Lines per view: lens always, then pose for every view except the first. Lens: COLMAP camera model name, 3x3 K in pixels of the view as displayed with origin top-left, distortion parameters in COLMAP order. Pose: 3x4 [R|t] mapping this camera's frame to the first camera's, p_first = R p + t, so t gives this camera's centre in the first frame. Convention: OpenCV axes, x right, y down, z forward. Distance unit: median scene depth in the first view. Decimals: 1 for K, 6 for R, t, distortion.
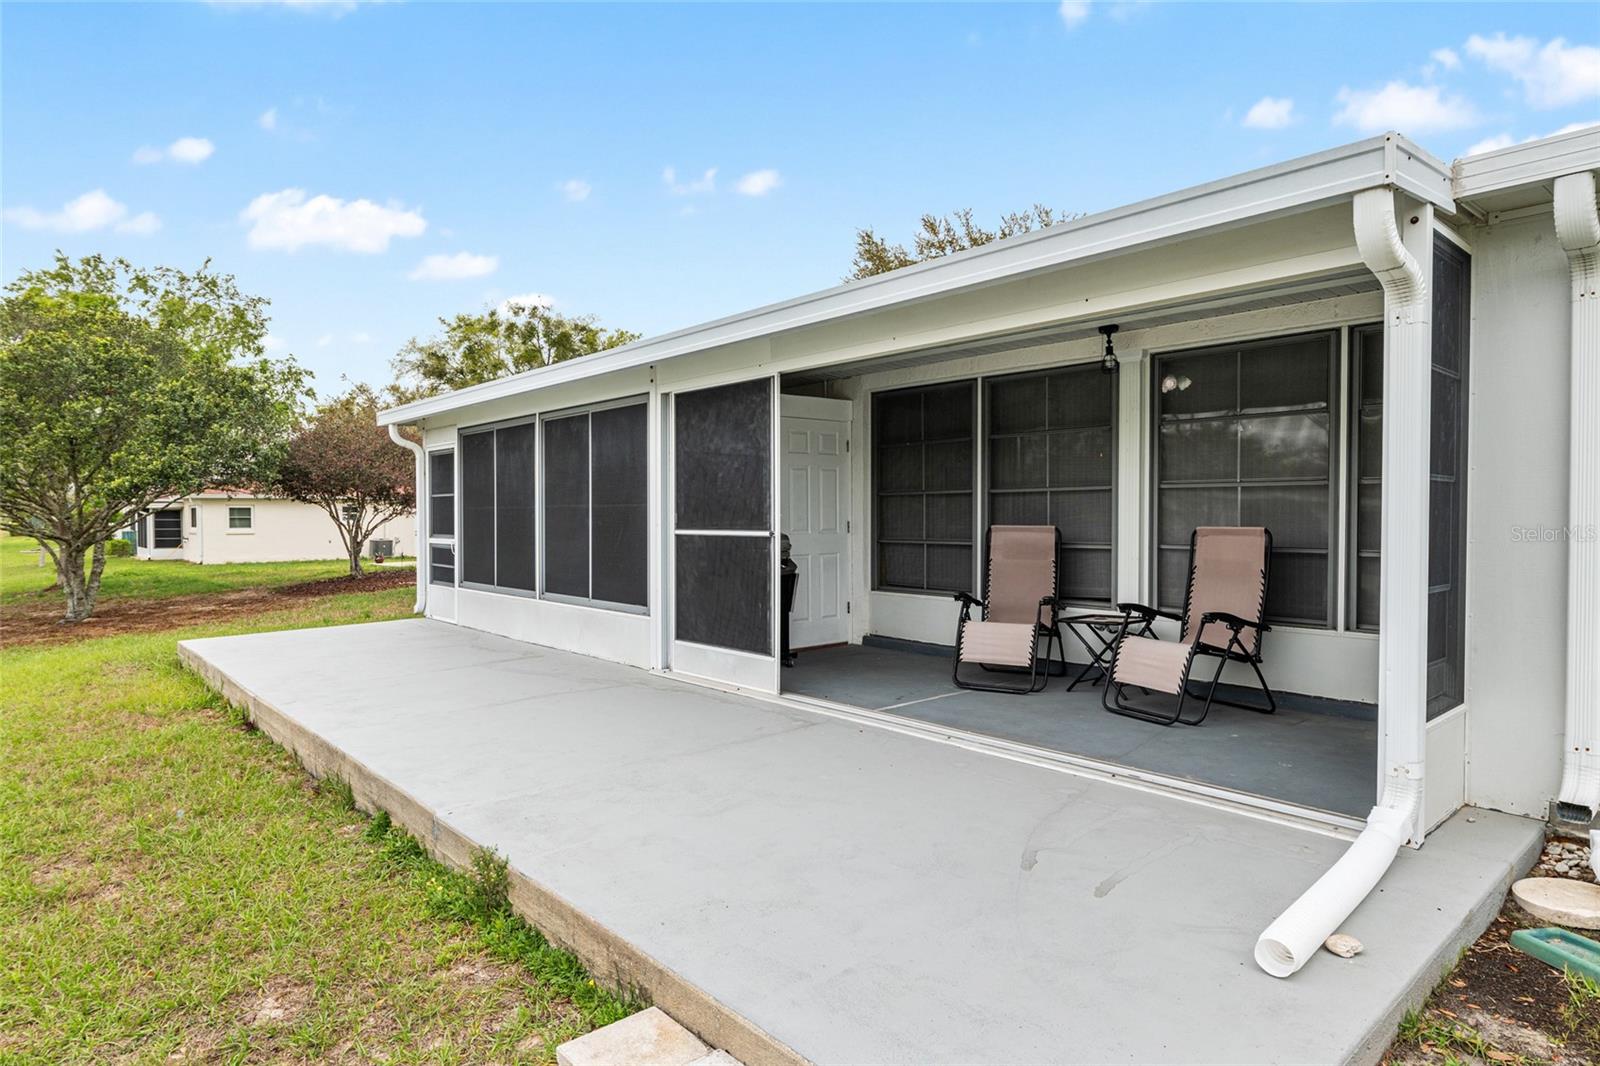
lens RADIAL K [[888.2, 0, 800.5], [0, 888.2, 527.4], [0, 0, 1]] dist [0.005094, 0.000860]
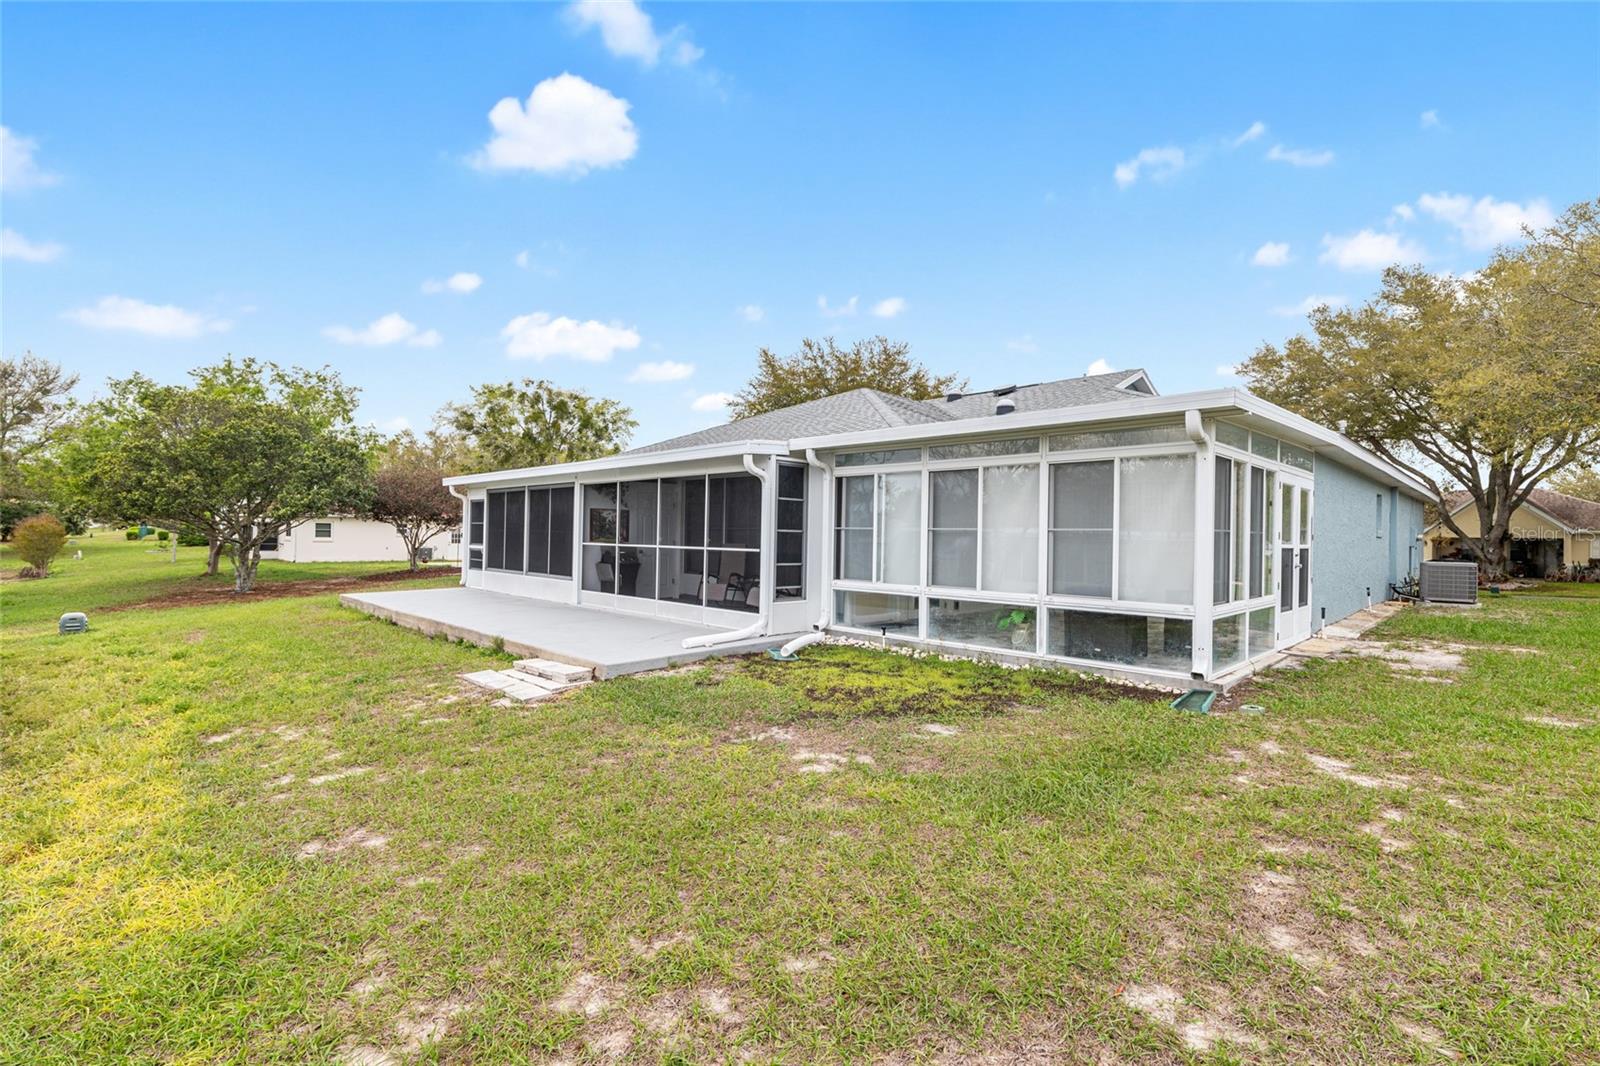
lens RADIAL K [[716.8, 0, 796.0], [0, 716.8, 525.5], [0, 0, 1]] dist [-0.005079, 0.000203]
pose [[0.998429, 0.021346, 0.051806, 0.252921], [-0.019860, 0.999381, -0.029039, -0.000540], [-0.052394, 0.027965, 0.998235, -0.716113]]
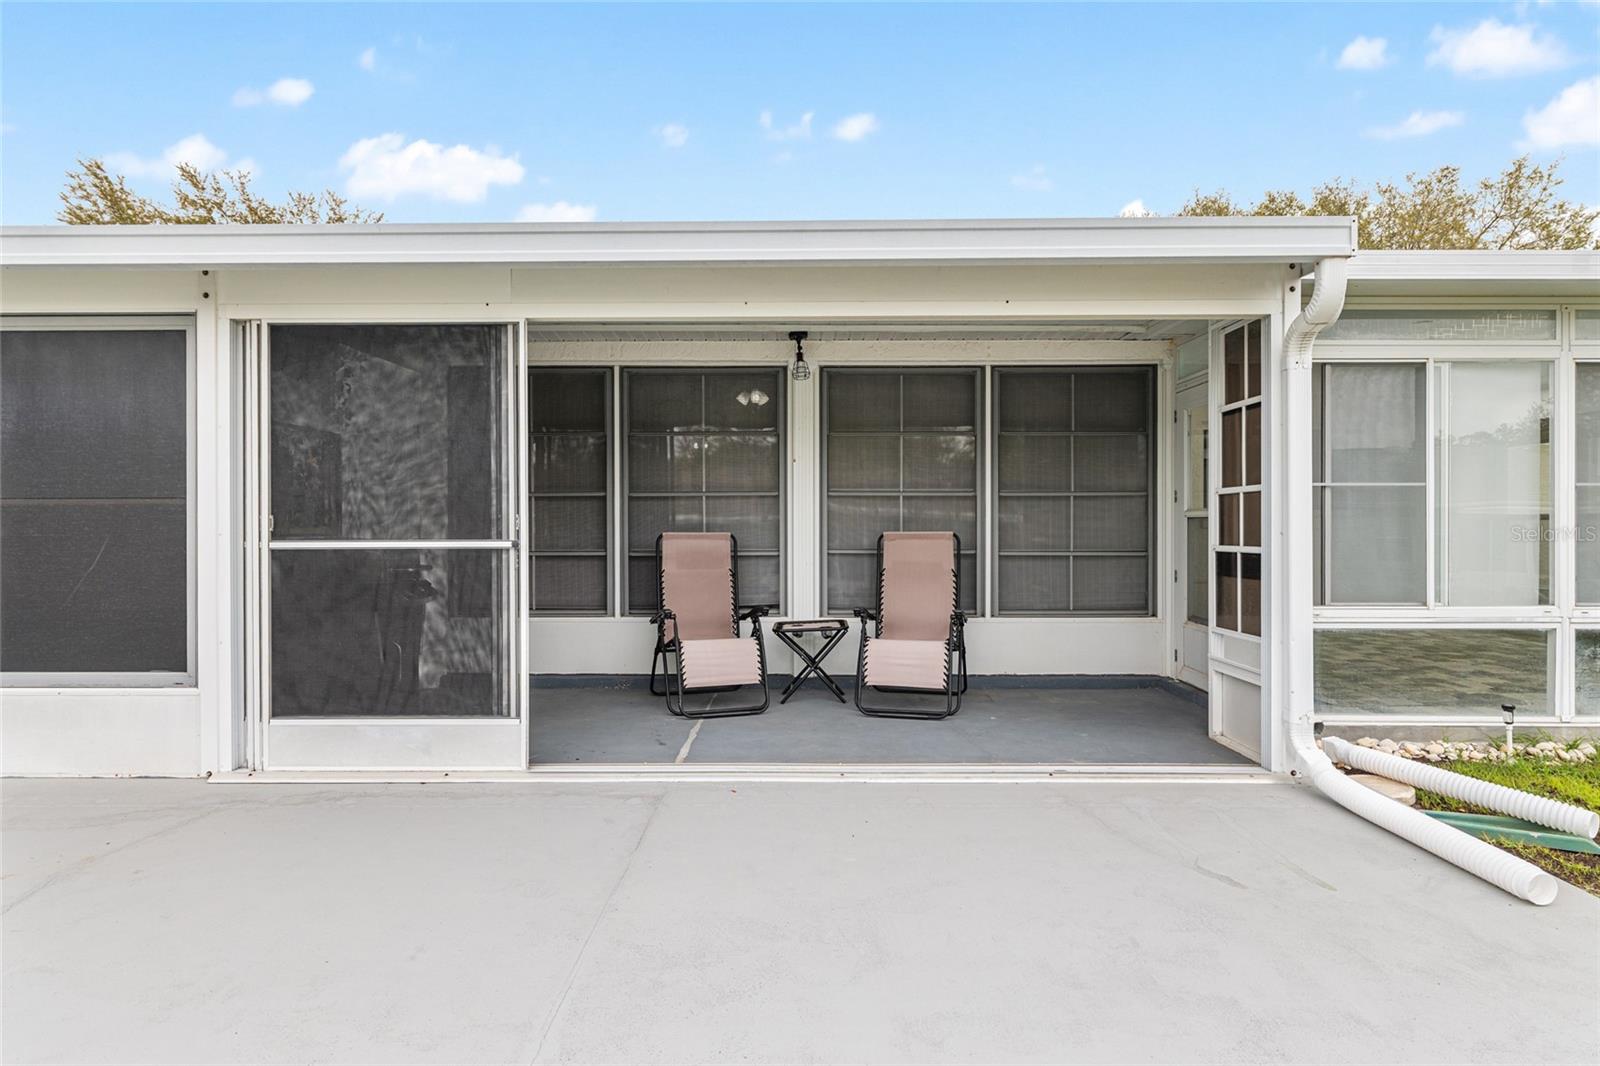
lens RADIAL K [[844.0, 0, 797.9], [0, 844.0, 534.9], [0, 0, 1]] dist [-0.000834, -0.001533]
pose [[0.680868, -0.007384, 0.732369, -0.161832], [0.010234, 0.999947, 0.000567, 0.000490], [-0.732335, 0.007109, 0.680908, 0.162967]]
